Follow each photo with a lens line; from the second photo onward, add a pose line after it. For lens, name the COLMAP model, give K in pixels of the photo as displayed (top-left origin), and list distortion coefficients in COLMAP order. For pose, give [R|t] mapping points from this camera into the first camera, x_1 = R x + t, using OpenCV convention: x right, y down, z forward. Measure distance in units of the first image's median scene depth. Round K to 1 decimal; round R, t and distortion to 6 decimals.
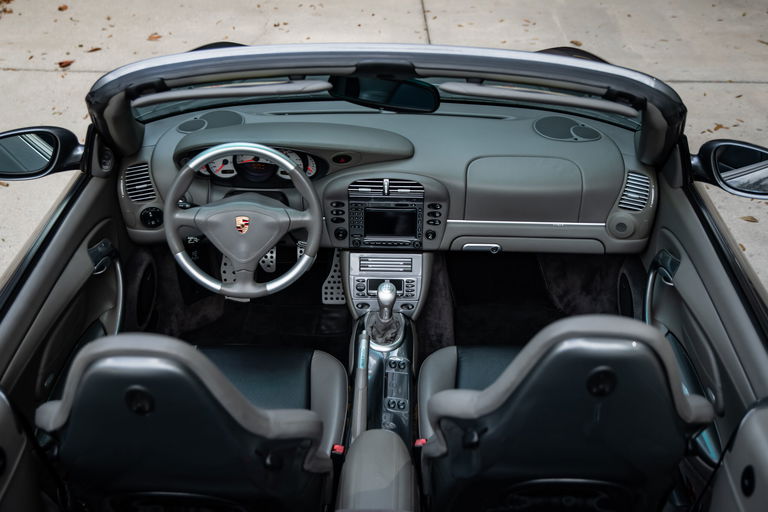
lens RADIAL K [[969.4, 0, 371.8], [0, 969.4, 256.8], [0, 0, 1]] dist [0.021002, 0.016151]
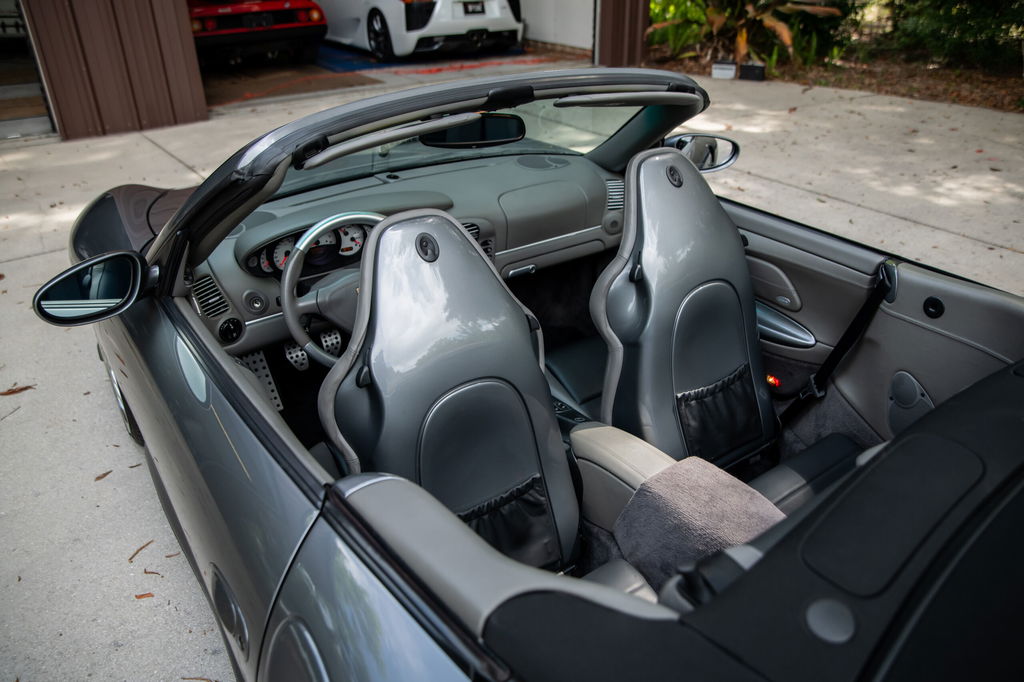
lens RADIAL K [[771.9, 0, 536.1], [0, 771.9, 337.8], [0, 0, 1]] dist [-0.116603, 0.104381]
pose [[0.788171, -0.299856, 0.537469, -0.391445], [0.320164, 0.945582, 0.058039, 0.017794], [-0.525624, 0.126334, 0.841284, 0.236630]]
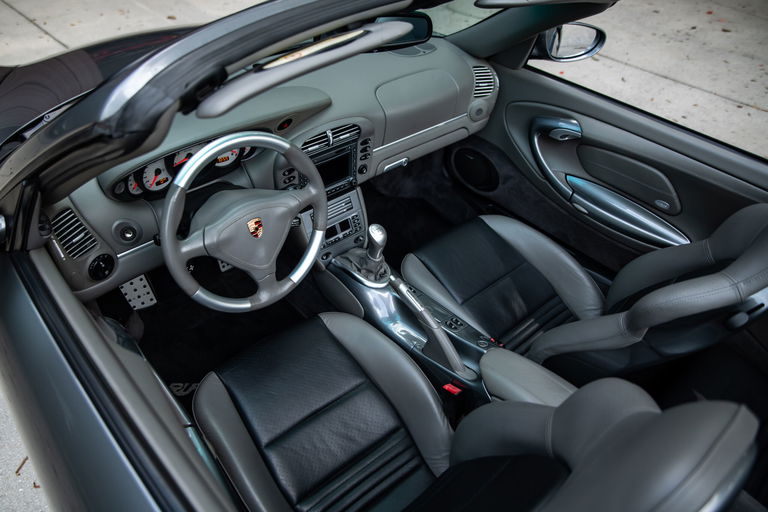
lens RADIAL K [[567.3, 0, 374.9], [0, 567.3, 253.8], [0, 0, 1]] dist [-0.120343, 0.097002]
pose [[0.729905, -0.421510, 0.538115, -0.307053], [0.318403, 0.906274, 0.278007, -0.107963], [-0.604862, -0.031581, 0.795704, 0.490420]]
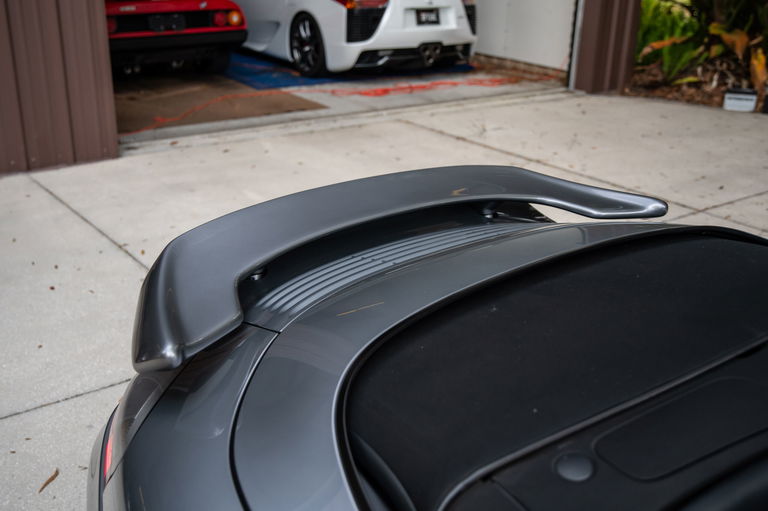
lens RADIAL K [[808.1, 0, 384.0], [0, 808.1, 255.5], [0, 0, 1]] dist [-0.002441, 0.033052]
pose [[0.784992, -0.223407, 0.577821, -0.381401], [0.297130, 0.954205, -0.034731, -0.397000], [-0.543601, 0.198951, 0.815424, 0.920640]]
